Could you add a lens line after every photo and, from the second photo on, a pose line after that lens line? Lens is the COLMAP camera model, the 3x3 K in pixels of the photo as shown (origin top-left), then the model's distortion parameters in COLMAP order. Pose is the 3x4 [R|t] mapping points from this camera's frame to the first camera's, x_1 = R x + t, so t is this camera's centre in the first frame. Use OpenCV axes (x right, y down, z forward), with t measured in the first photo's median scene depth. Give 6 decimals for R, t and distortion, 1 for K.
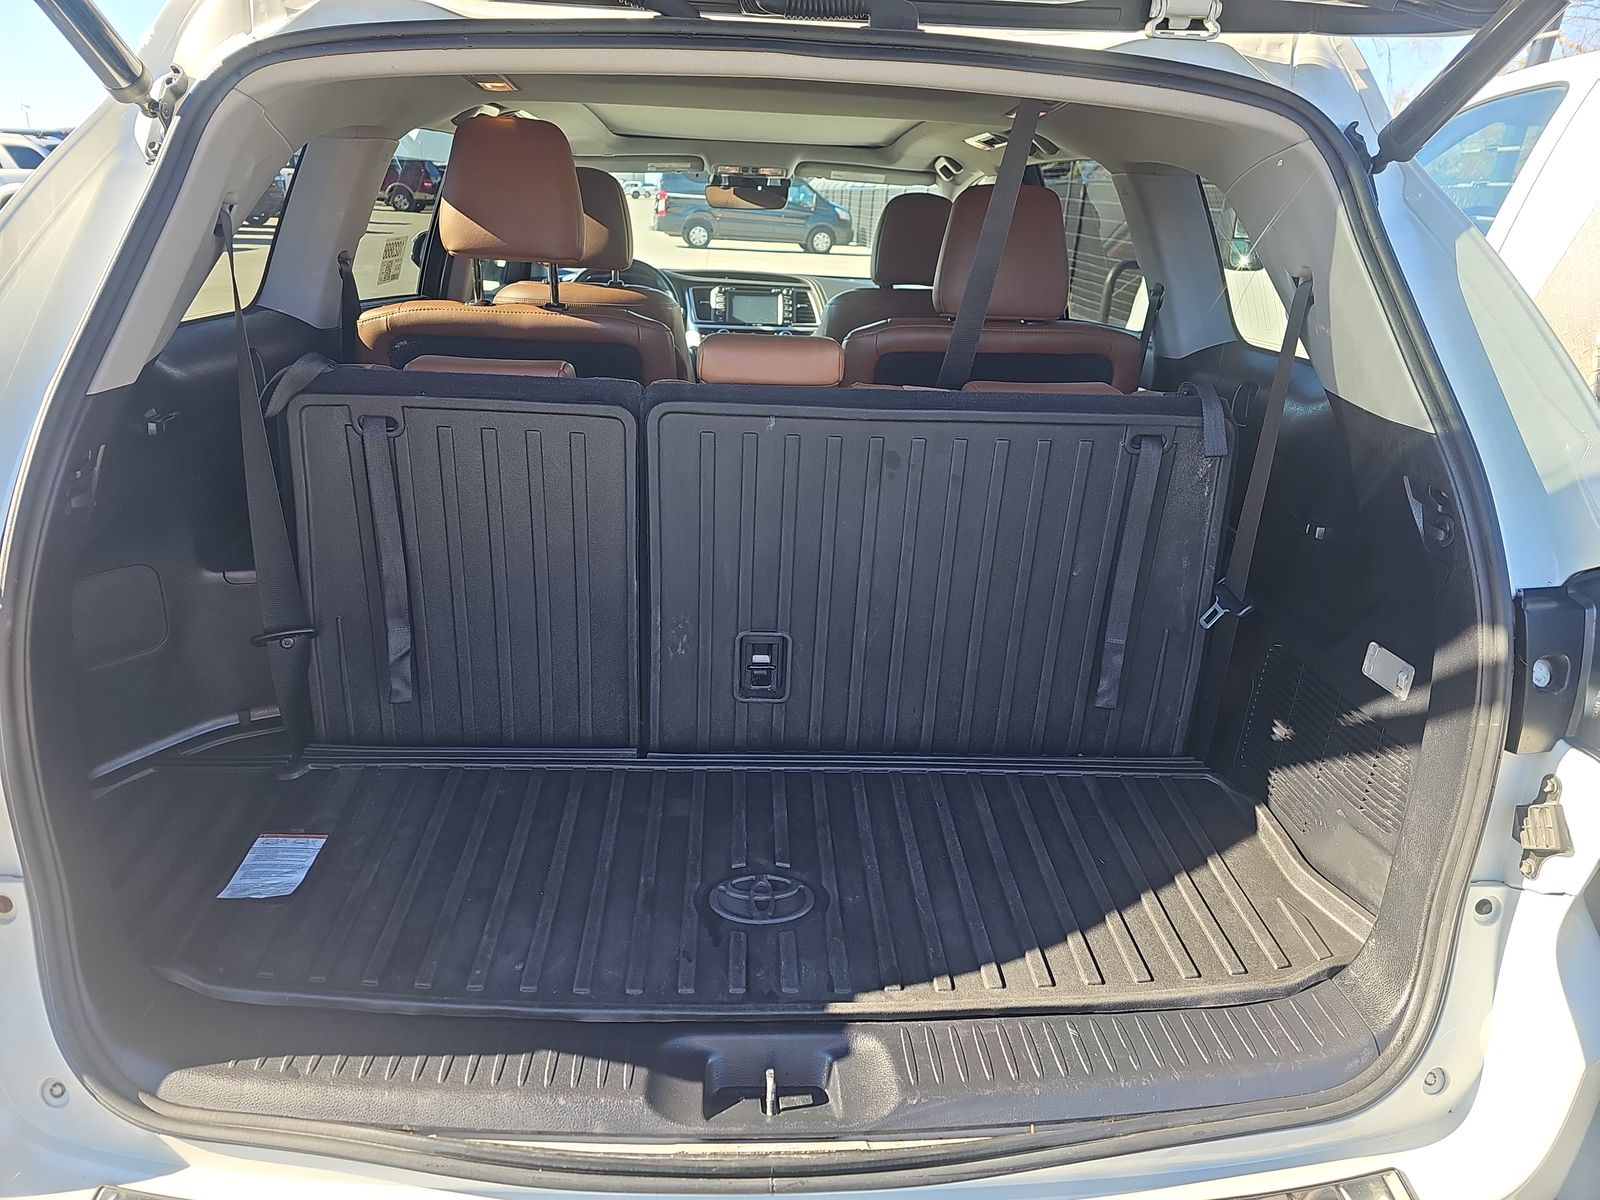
lens RADIAL K [[1080.9, 0, 800.0], [0, 1080.9, 600.0], [0, 0, 1]] dist [0.008245, 0.000609]
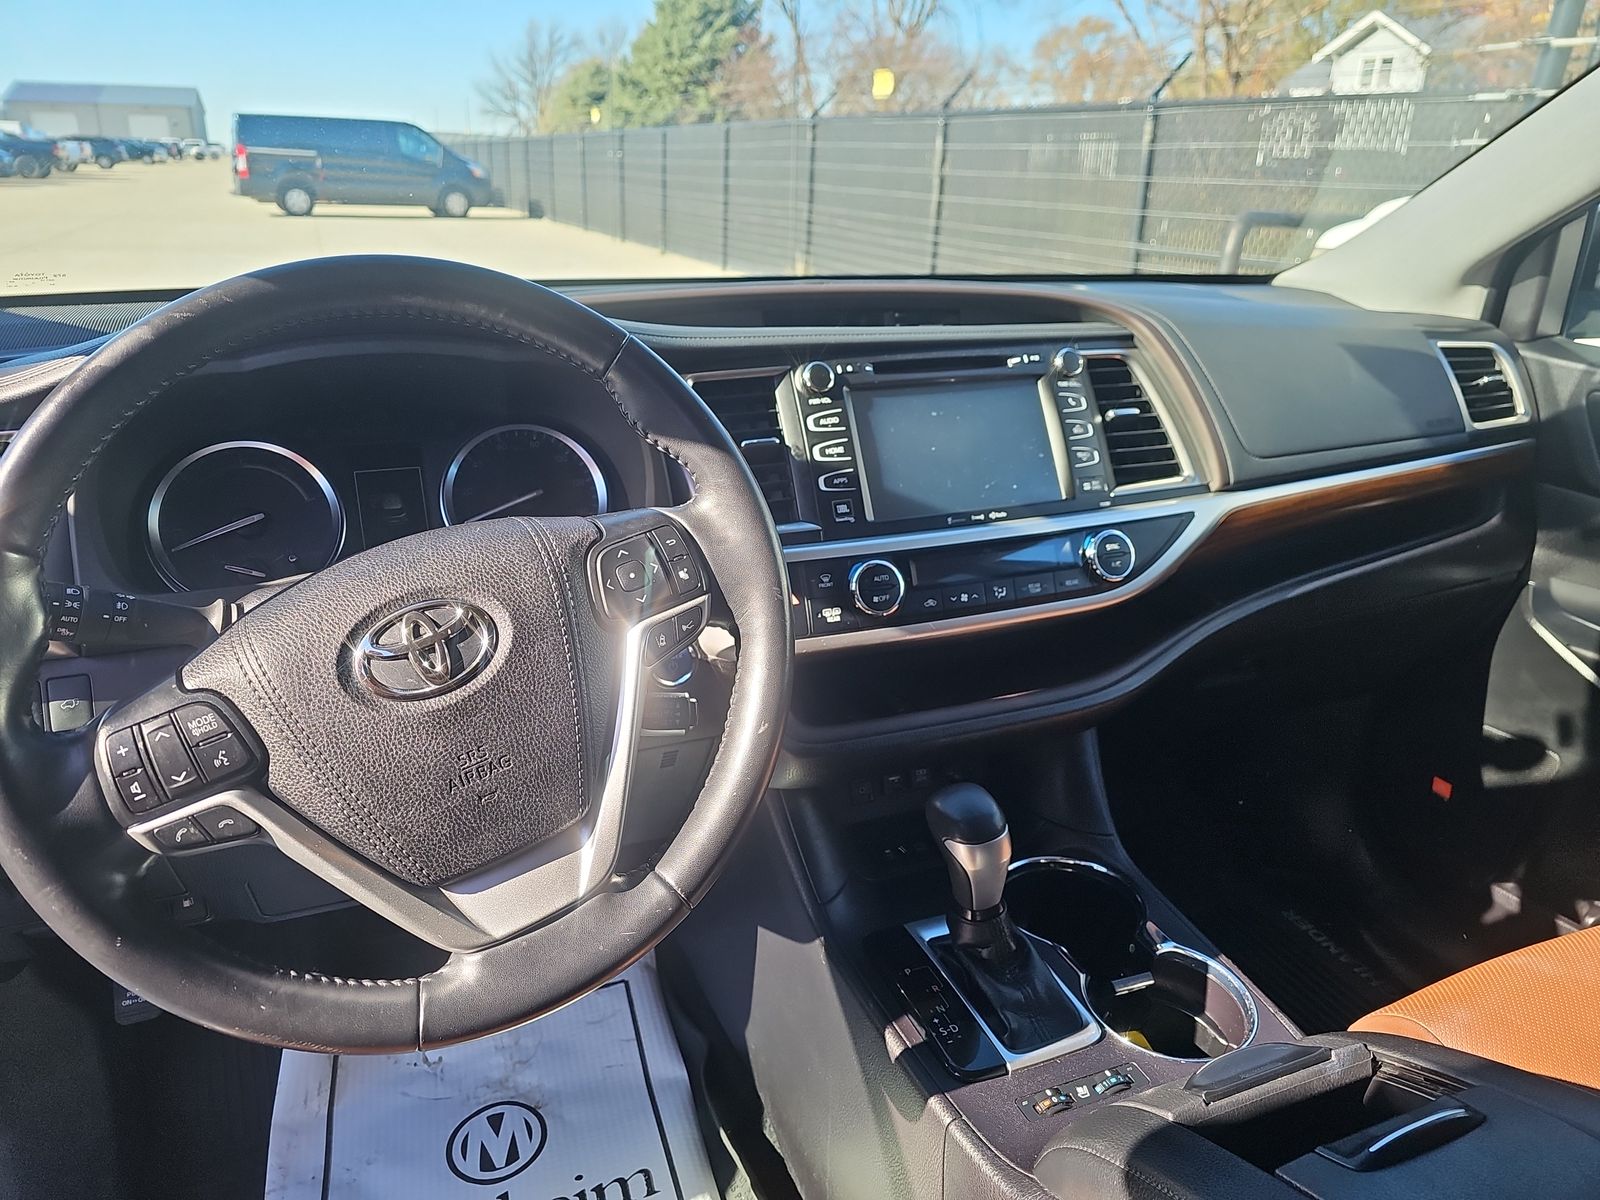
lens RADIAL K [[1112.2, 0, 800.0], [0, 1112.2, 562.4], [0, 0, 1]] dist [0.058980, -0.062584]
pose [[0.947692, -0.128192, 0.292312, -0.019883], [0.130201, 0.991407, 0.012658, -0.033490], [-0.291423, 0.026064, 0.956239, 0.103687]]
